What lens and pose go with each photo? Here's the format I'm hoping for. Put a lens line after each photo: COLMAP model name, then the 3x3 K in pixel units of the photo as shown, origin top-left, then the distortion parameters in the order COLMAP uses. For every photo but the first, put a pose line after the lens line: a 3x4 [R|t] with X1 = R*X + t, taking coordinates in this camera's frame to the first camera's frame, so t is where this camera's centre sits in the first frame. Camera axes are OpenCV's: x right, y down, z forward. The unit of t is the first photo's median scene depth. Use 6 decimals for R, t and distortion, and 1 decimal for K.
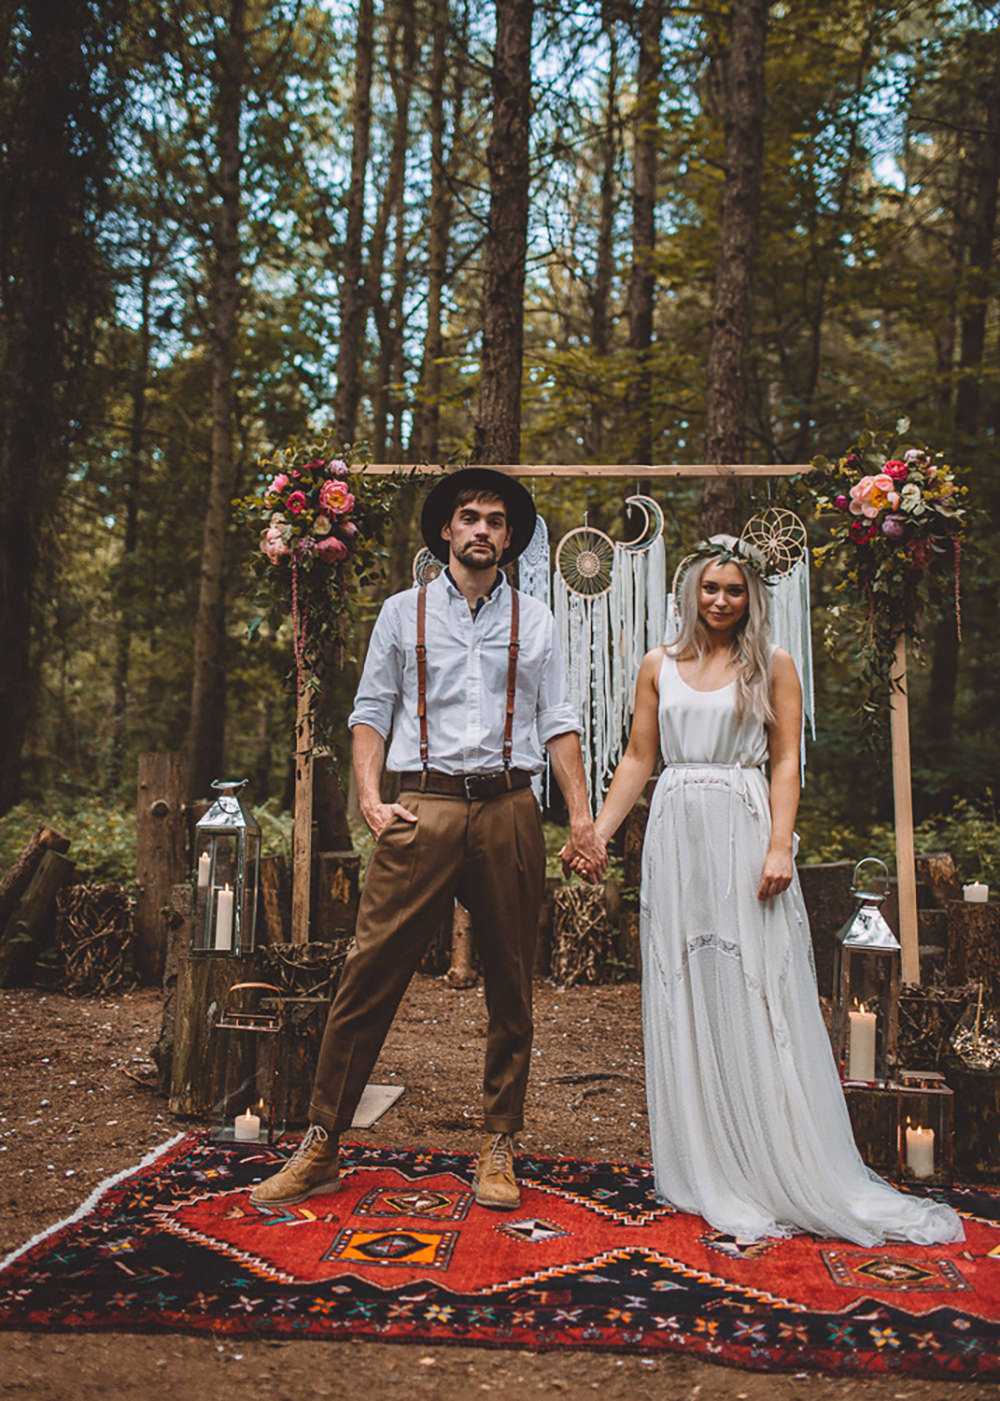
lens RADIAL K [[1535.5, 0, 451.2], [0, 1535.5, 606.2], [0, 0, 1]] dist [0.012952, 0.000000]
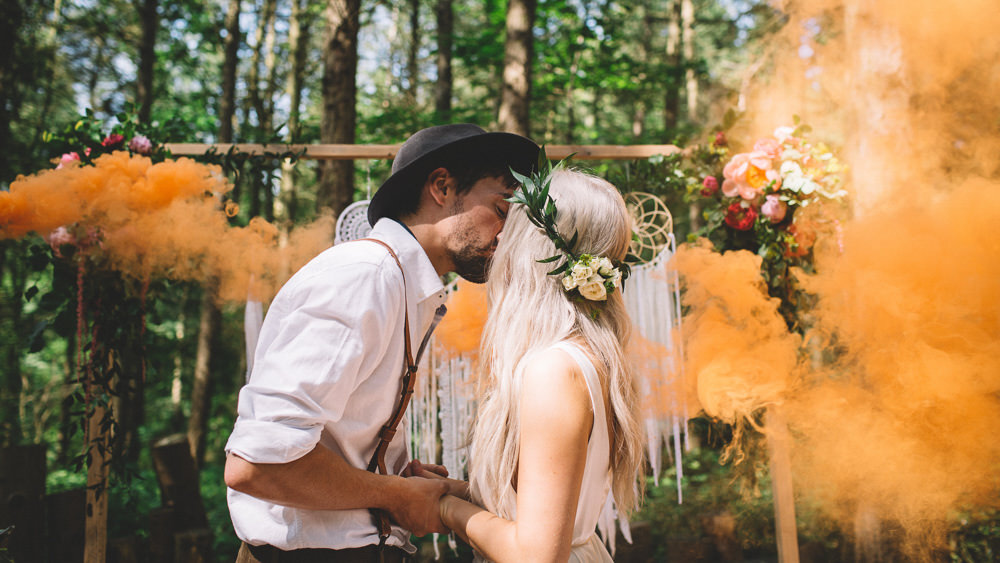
lens RADIAL K [[977.3, 0, 495.9], [0, 977.3, 249.4], [0, 0, 1]] dist [-0.040397, 0.000000]
pose [[0.982905, -0.004390, 0.184062, 0.022076], [0.014987, 0.998306, -0.056225, 0.001459], [-0.183503, 0.058023, 0.981305, 0.445647]]
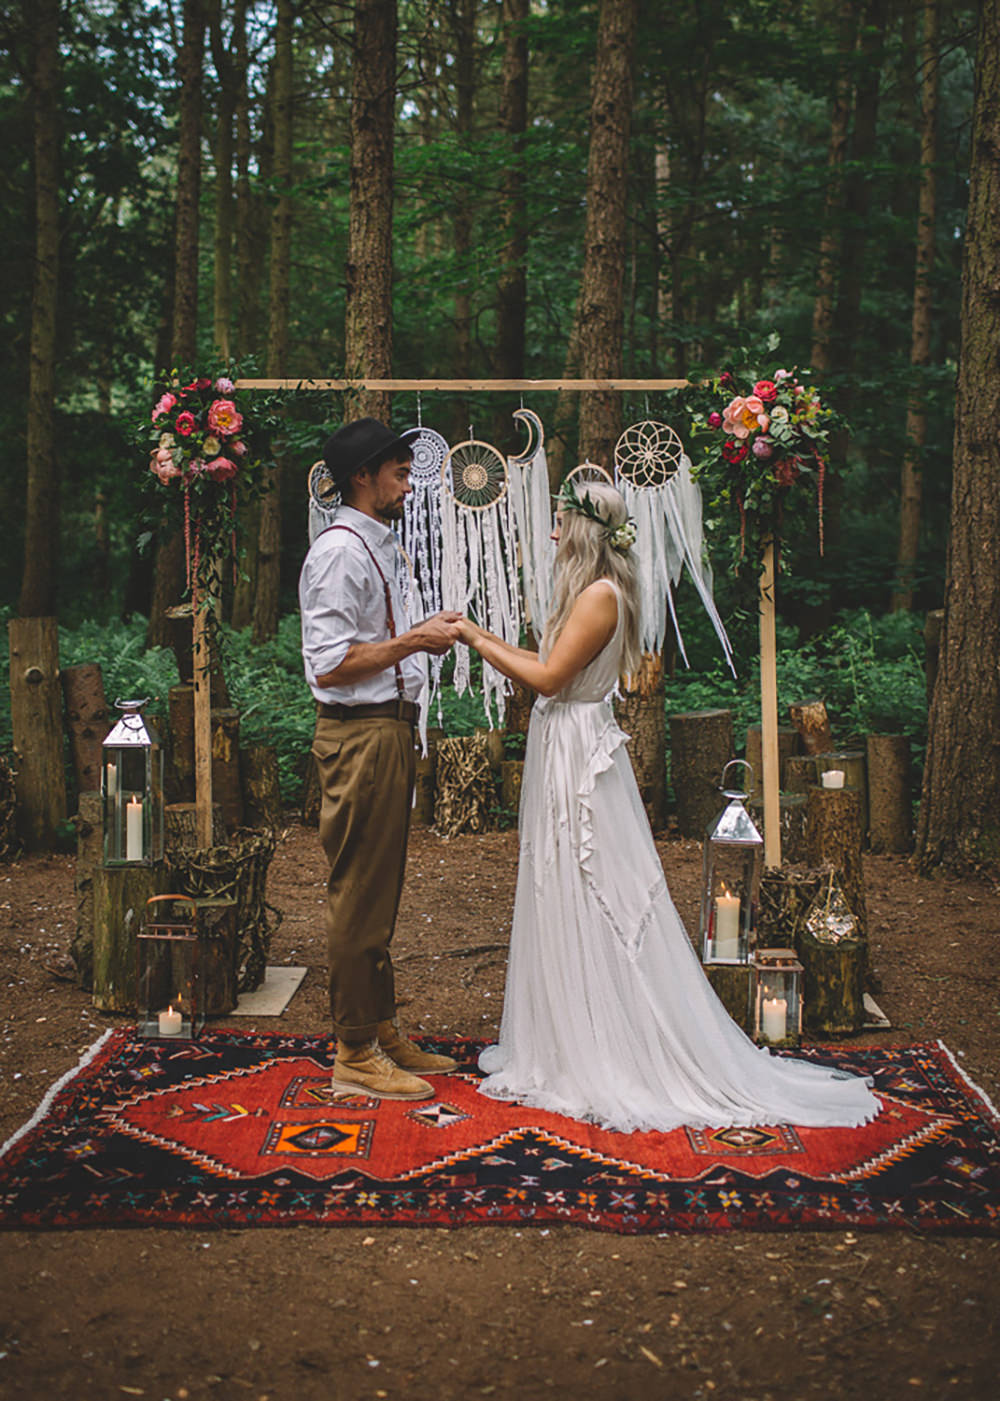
lens RADIAL K [[1724.4, 0, 438.8], [0, 1724.4, 609.9], [0, 0, 1]] dist [-0.068119, 0.000000]
pose [[0.996681, -0.028174, 0.076374, -0.024565], [0.016165, 0.988014, 0.153519, -0.118955], [-0.079784, -0.151774, 0.985190, -0.148463]]
